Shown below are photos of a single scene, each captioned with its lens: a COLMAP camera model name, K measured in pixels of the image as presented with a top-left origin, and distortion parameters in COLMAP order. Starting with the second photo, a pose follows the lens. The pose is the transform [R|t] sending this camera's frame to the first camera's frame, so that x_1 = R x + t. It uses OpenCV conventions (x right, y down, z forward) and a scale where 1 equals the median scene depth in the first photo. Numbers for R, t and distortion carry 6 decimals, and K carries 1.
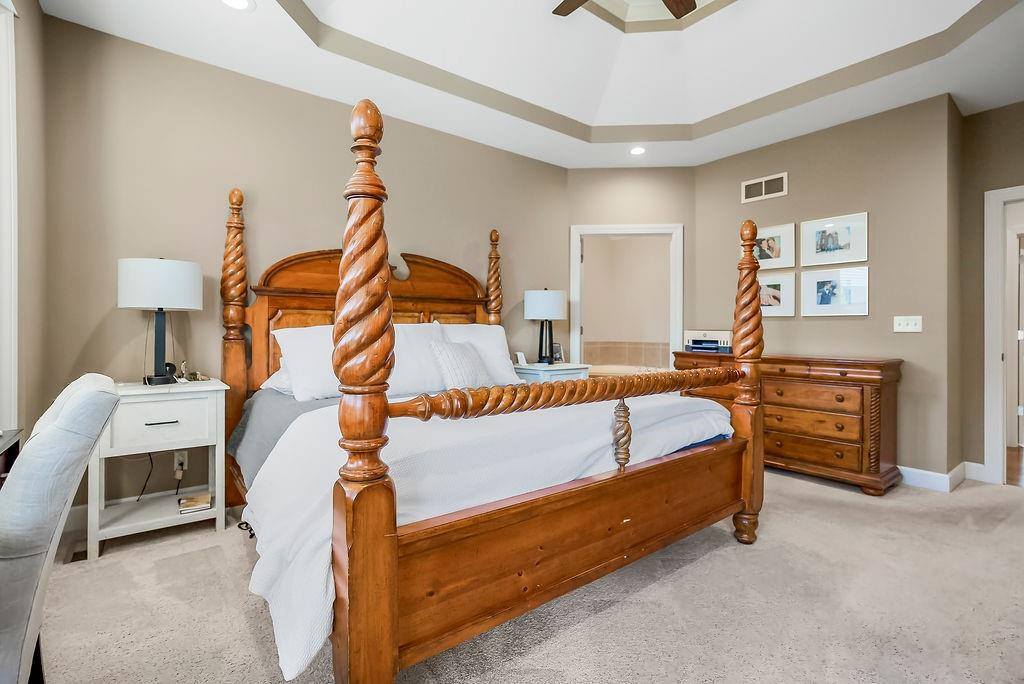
lens RADIAL K [[474.0, 0, 511.9], [0, 474.0, 338.9], [0, 0, 1]] dist [-0.020294, 0.000604]
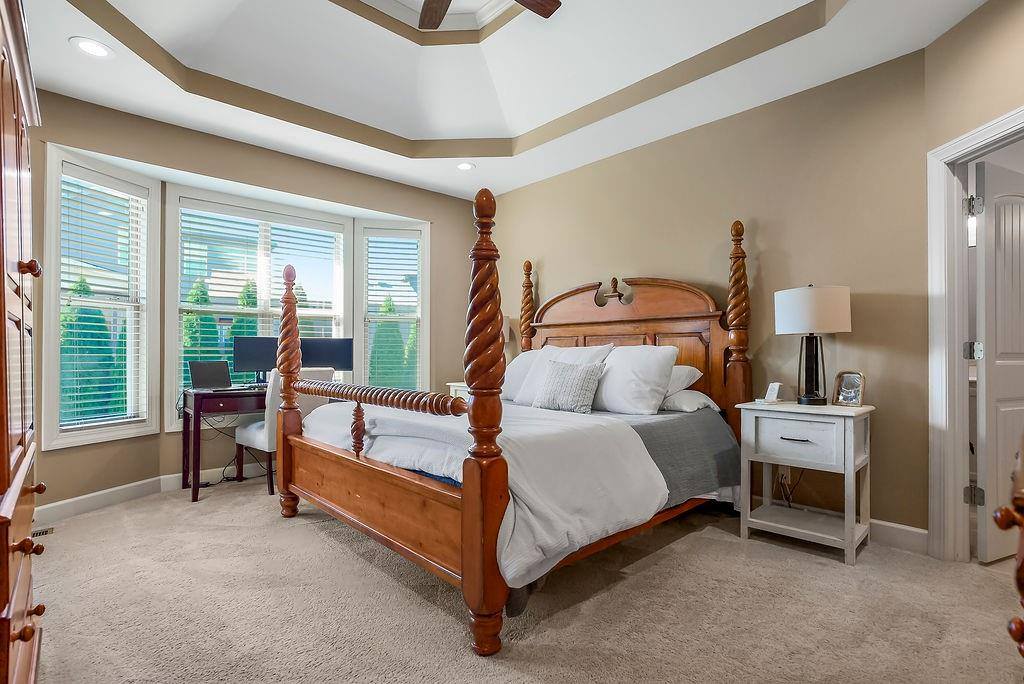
lens RADIAL K [[491.8, 0, 514.1], [0, 491.8, 354.3], [0, 0, 1]] dist [-0.026664, -0.000149]
pose [[0.077746, -0.003283, -0.996968, 0.733817], [-0.015502, 0.999870, -0.004502, -0.004890], [0.996853, 0.015805, 0.077685, 0.589981]]
